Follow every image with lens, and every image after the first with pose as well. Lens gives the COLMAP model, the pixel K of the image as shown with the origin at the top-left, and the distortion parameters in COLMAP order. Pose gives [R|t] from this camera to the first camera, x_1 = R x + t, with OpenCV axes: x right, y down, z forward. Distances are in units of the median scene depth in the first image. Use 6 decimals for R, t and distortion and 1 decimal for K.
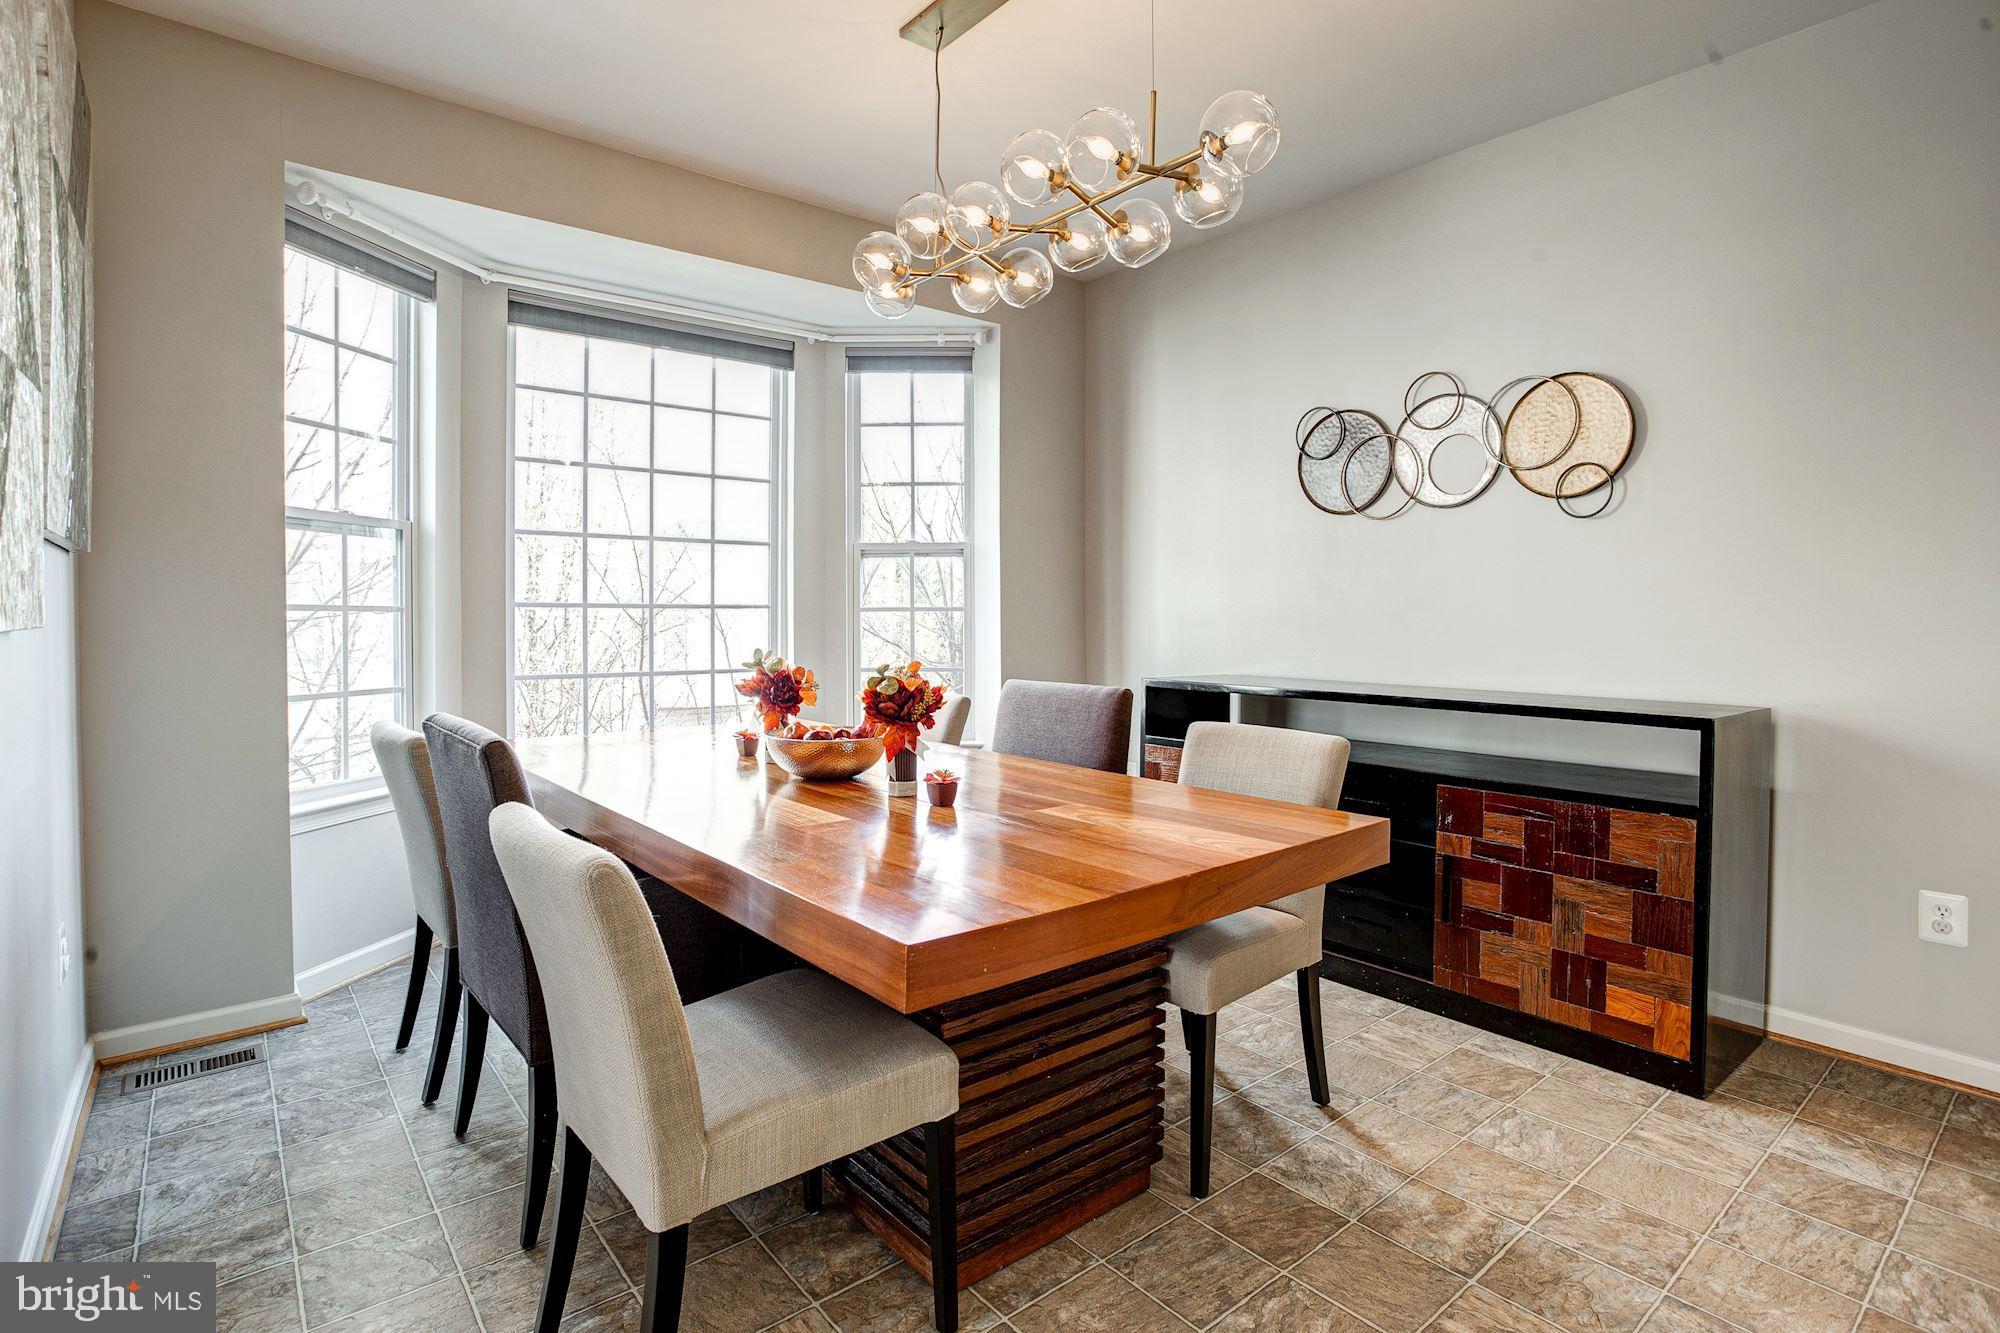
lens RADIAL K [[983.1, 0, 1017.4], [0, 983.1, 631.2], [0, 0, 1]] dist [-0.046078, 0.017185]
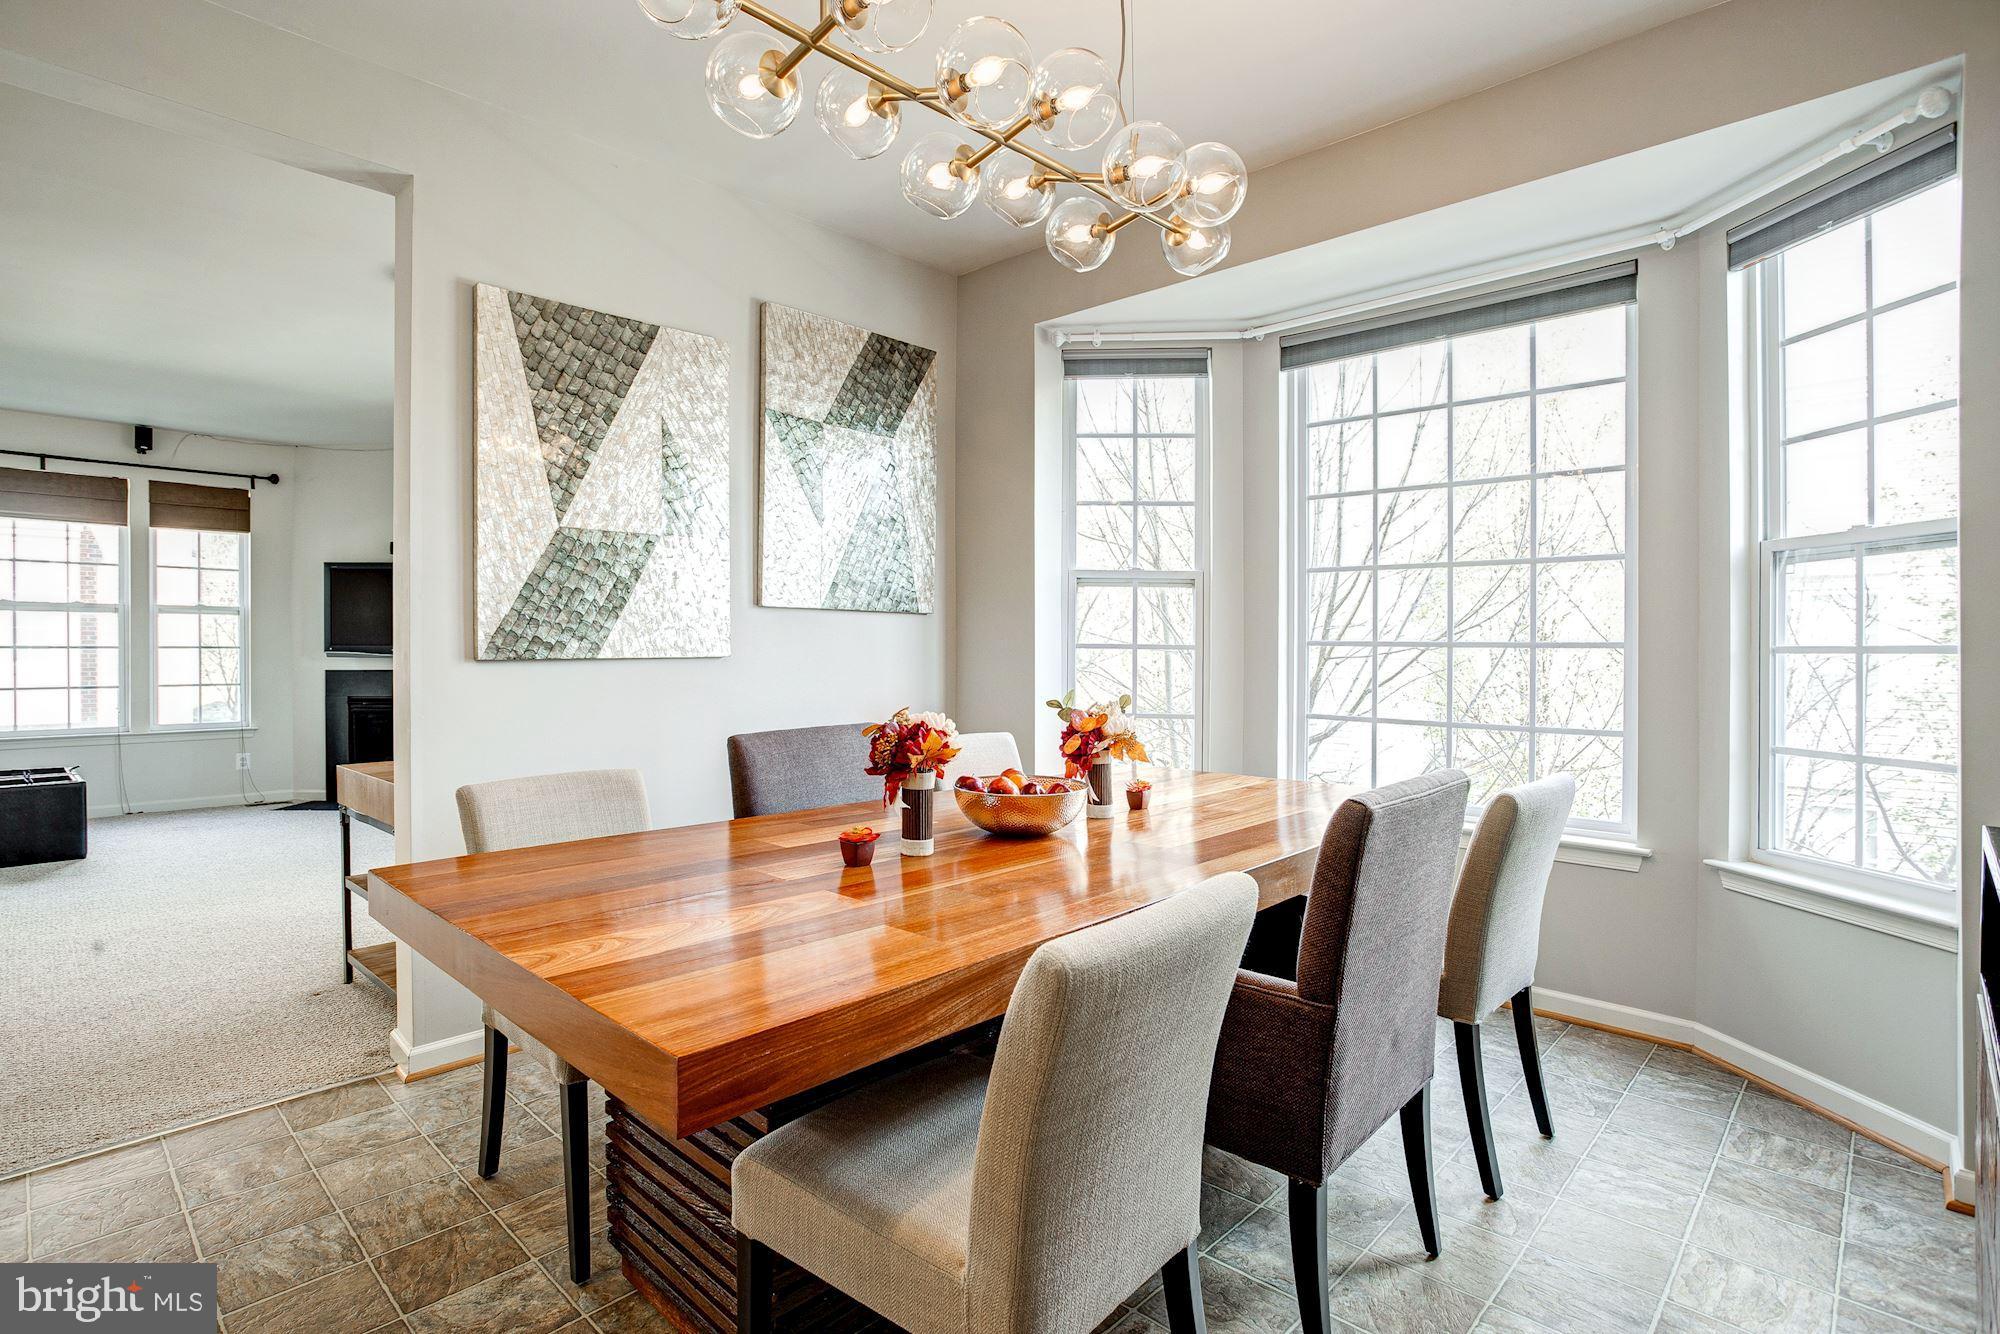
lens RADIAL K [[983.1, 0, 996.1], [0, 983.1, 657.5], [0, 0, 1]] dist [-0.046078, 0.017185]
pose [[0.098453, 0.012127, -0.995068, 0.578227], [-0.024738, 0.999647, 0.009735, -0.016809], [0.994834, 0.023657, 0.098718, 0.711302]]
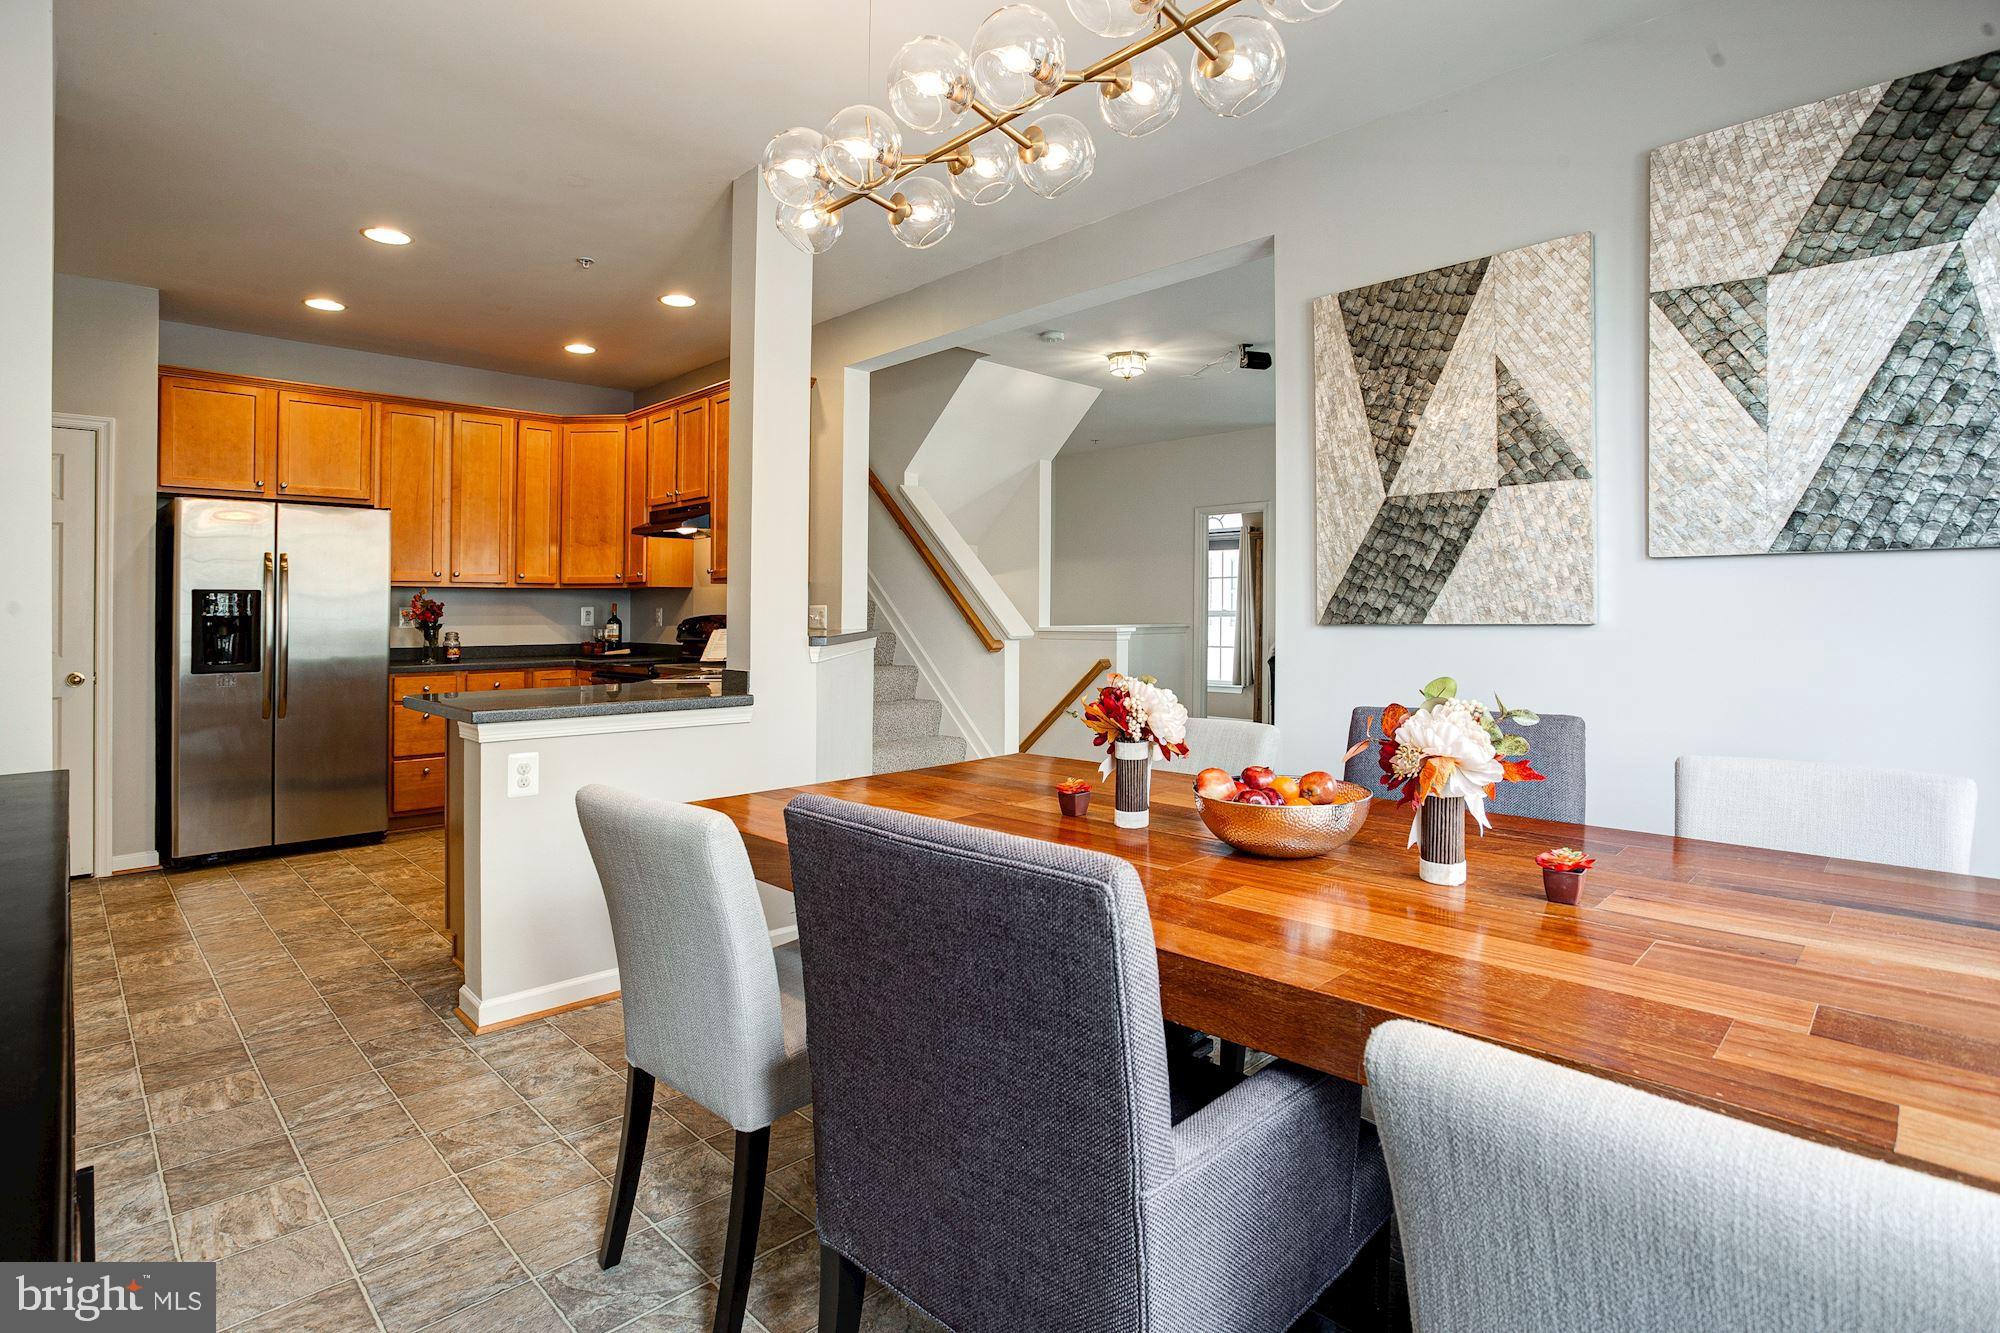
lens RADIAL K [[983.1, 0, 1001.2], [0, 983.1, 604.5], [0, 0, 1]] dist [-0.046078, 0.017185]
pose [[-0.995807, 0.017132, -0.089860, 0.069281], [0.015201, 0.999640, 0.022125, -0.043195], [0.090206, 0.020666, -0.995709, 1.334844]]
